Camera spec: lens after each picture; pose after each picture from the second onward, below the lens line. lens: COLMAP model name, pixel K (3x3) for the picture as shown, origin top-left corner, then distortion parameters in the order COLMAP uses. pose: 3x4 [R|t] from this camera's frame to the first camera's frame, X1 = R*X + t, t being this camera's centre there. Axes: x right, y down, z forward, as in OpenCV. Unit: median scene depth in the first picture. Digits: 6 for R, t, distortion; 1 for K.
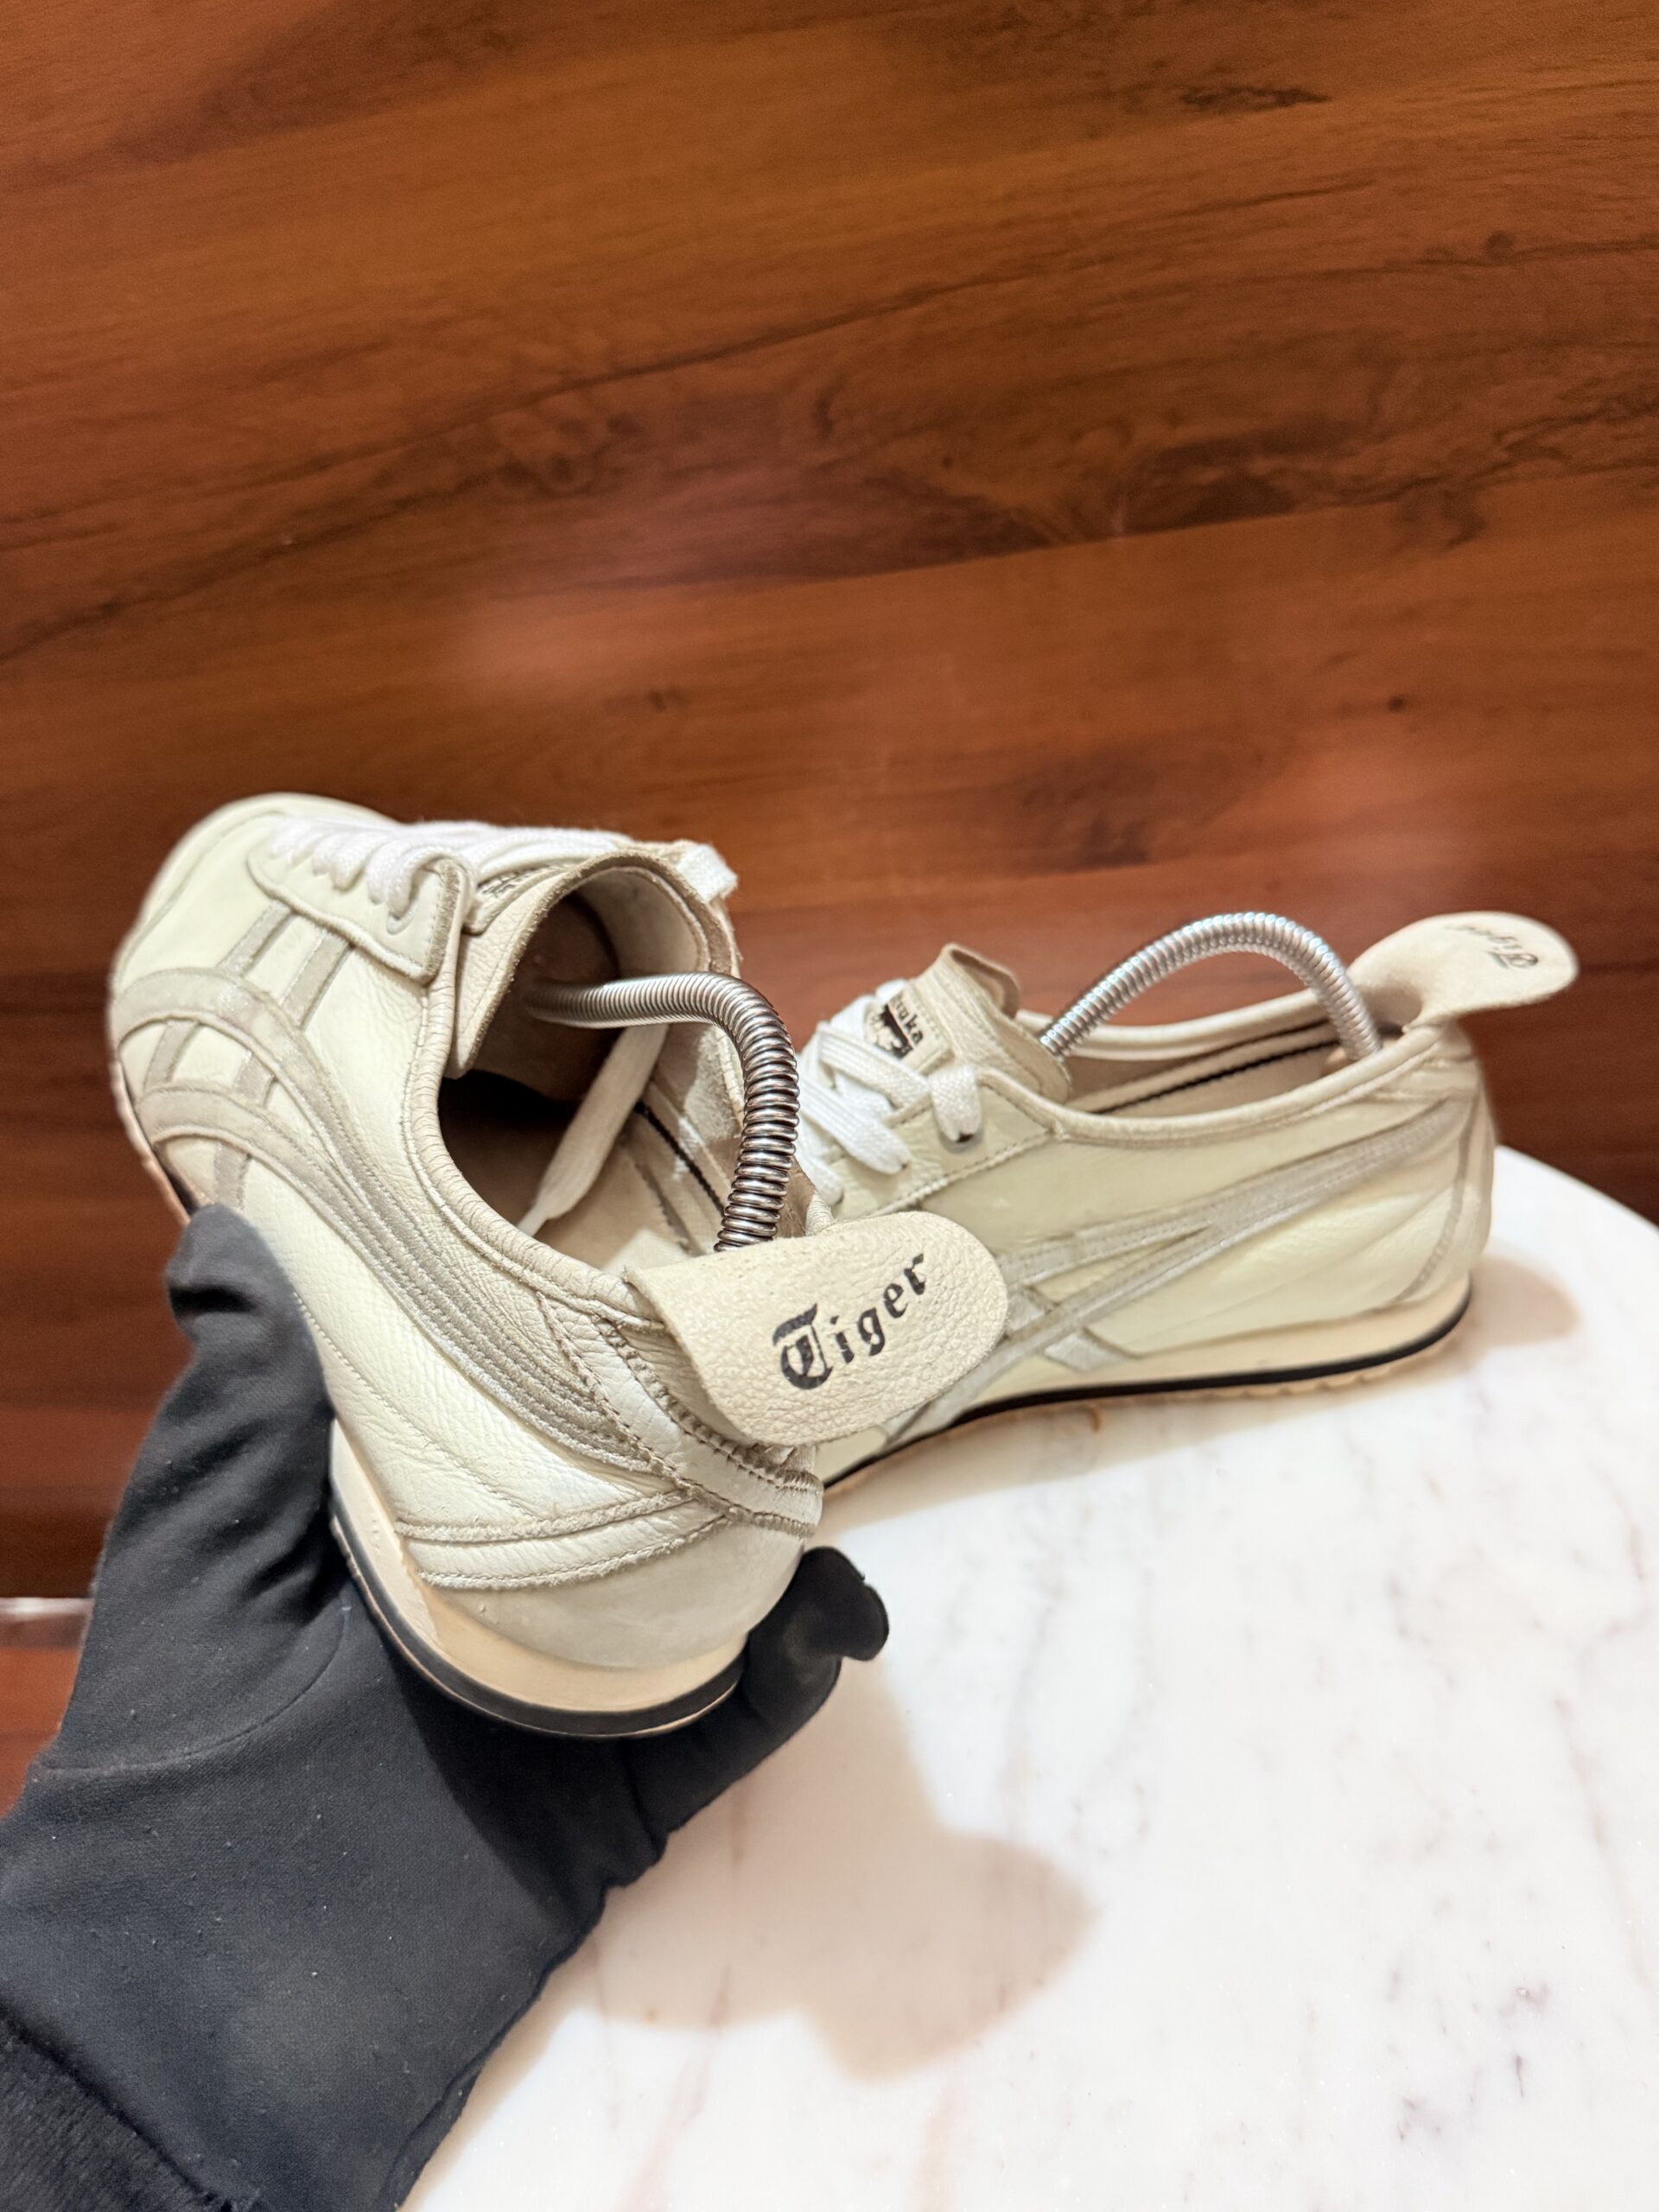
lens RADIAL K [[1849.6, 0, 712.5], [0, 1849.6, 1087.5], [0, 0, 1]] dist [-0.085129, 0.026665]
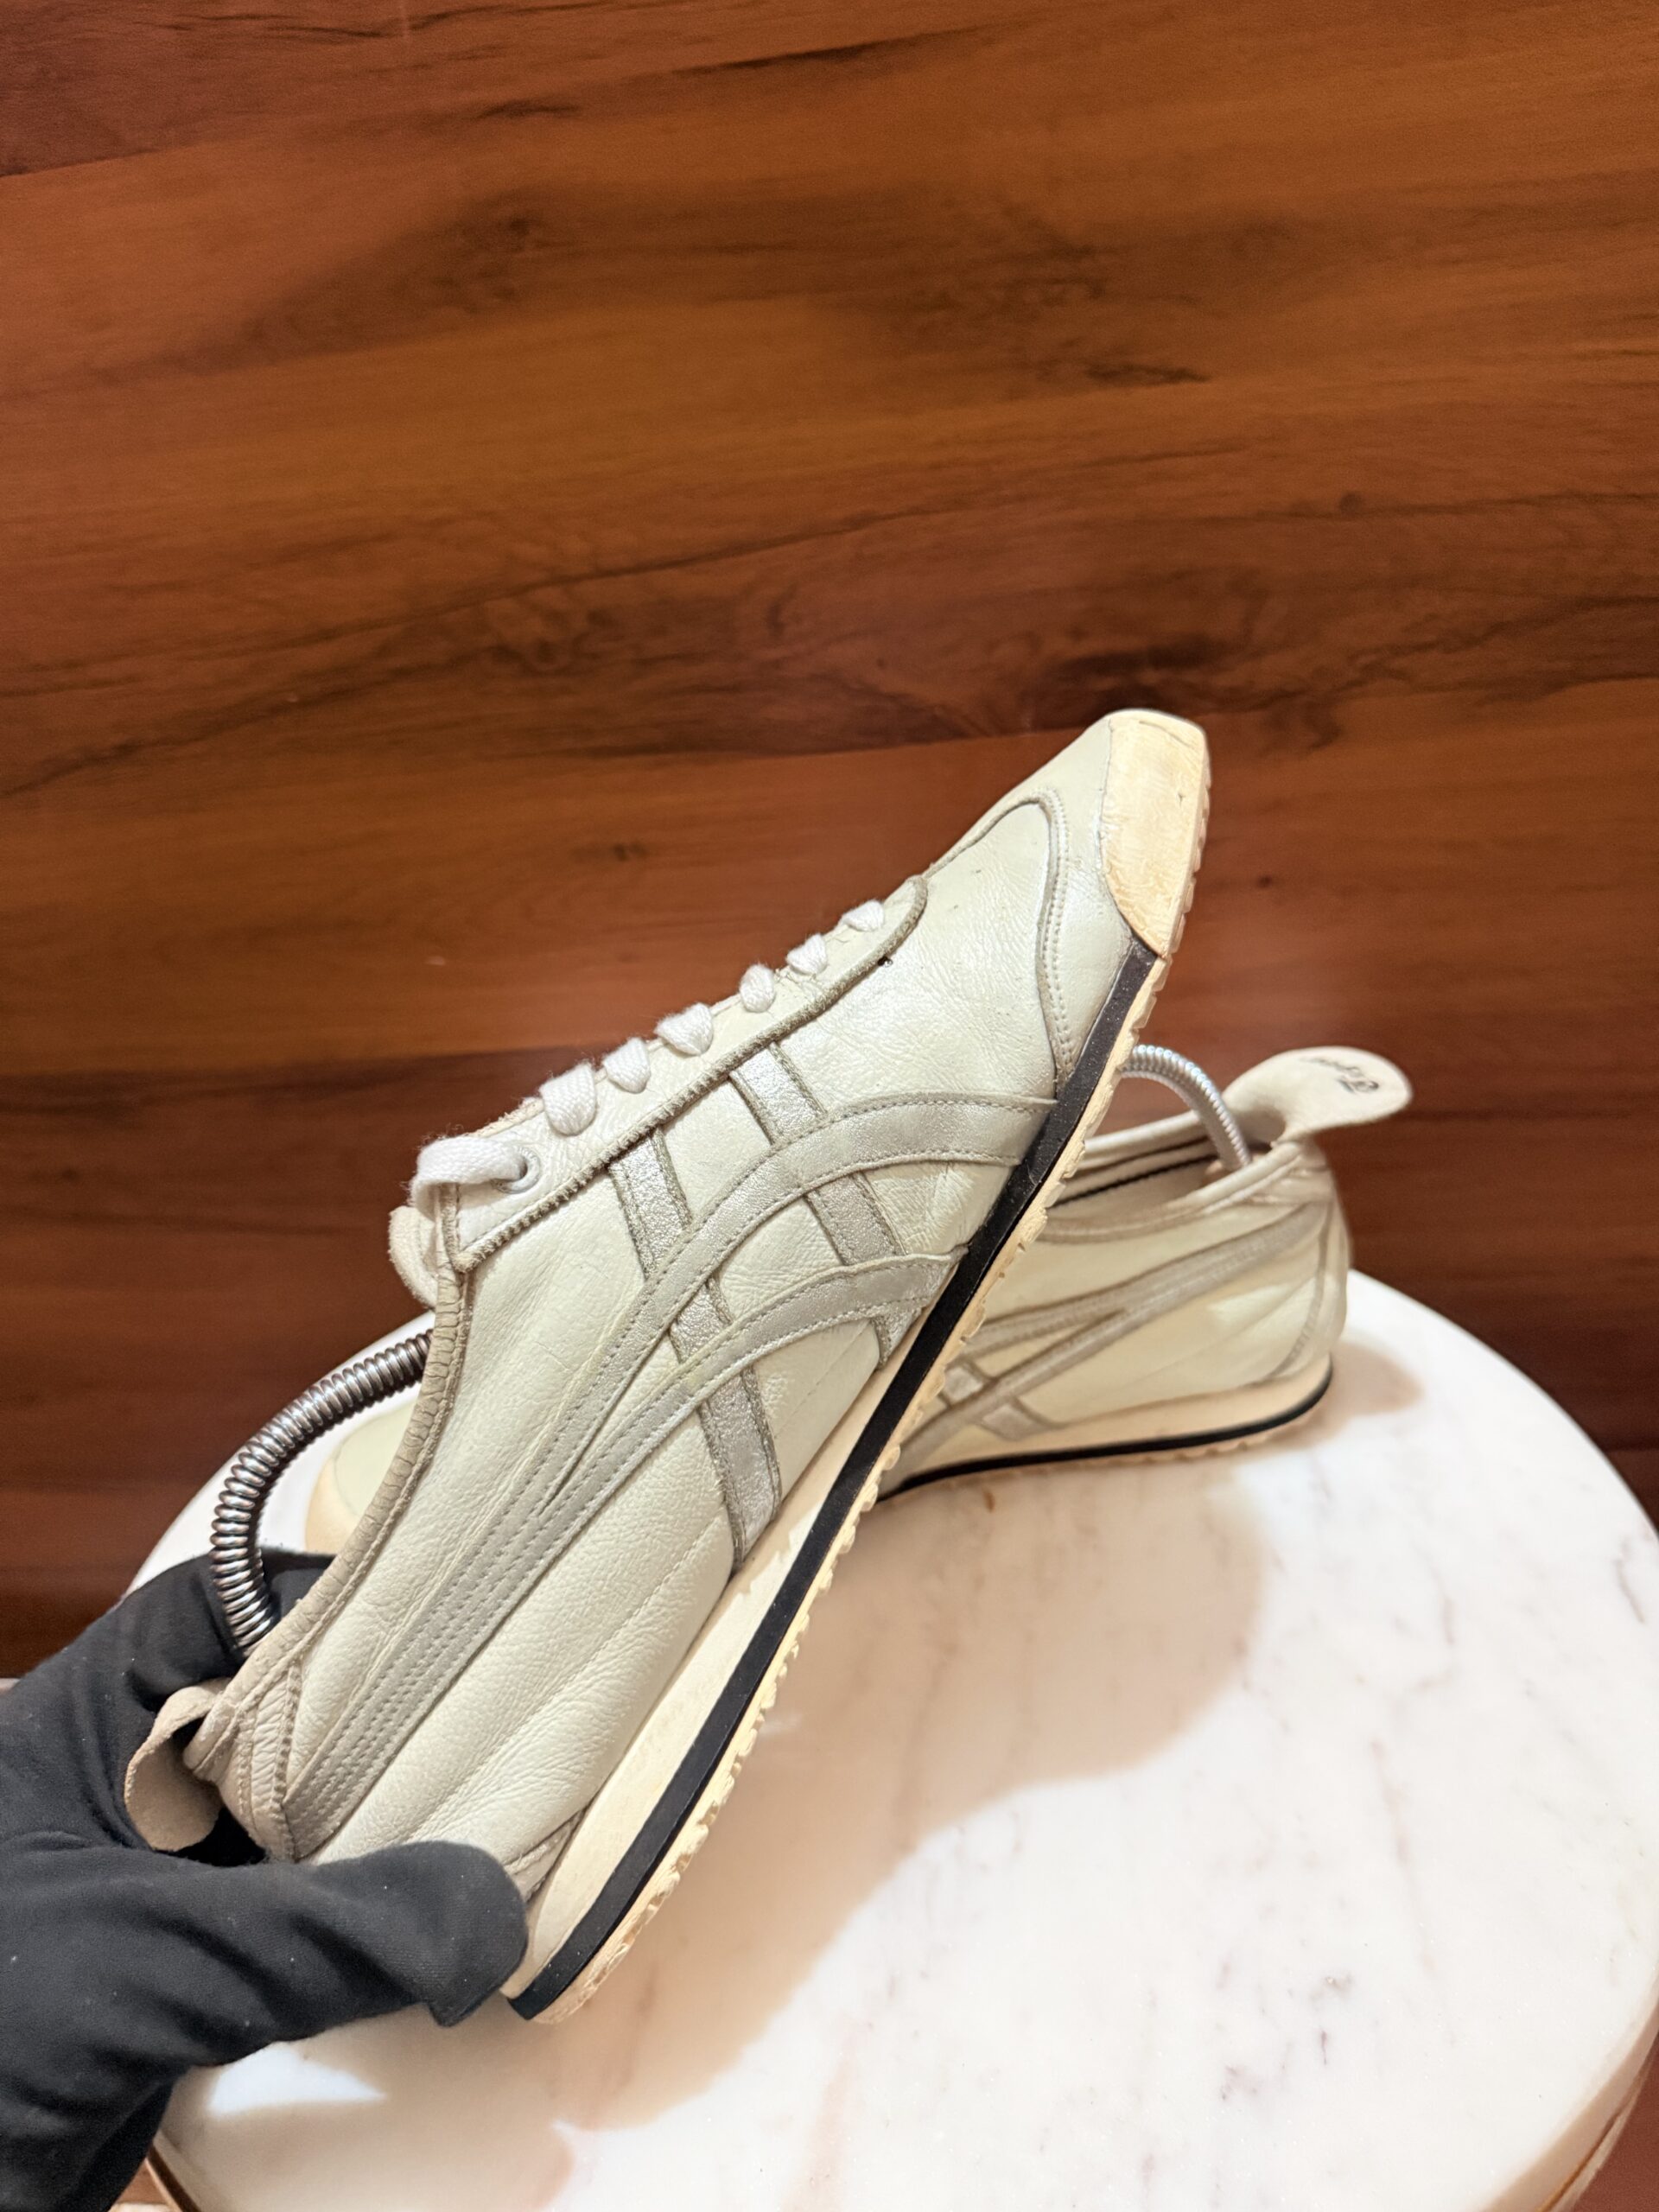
lens RADIAL K [[1849.6, 0, 782.6], [0, 1849.6, 1067.3], [0, 0, 1]] dist [-0.085129, 0.026665]
pose [[0.997017, 0.031345, 0.070533, -0.008059], [-0.026076, 0.996887, -0.074412, 0.000232], [-0.072646, 0.072351, 0.994730, -0.136722]]
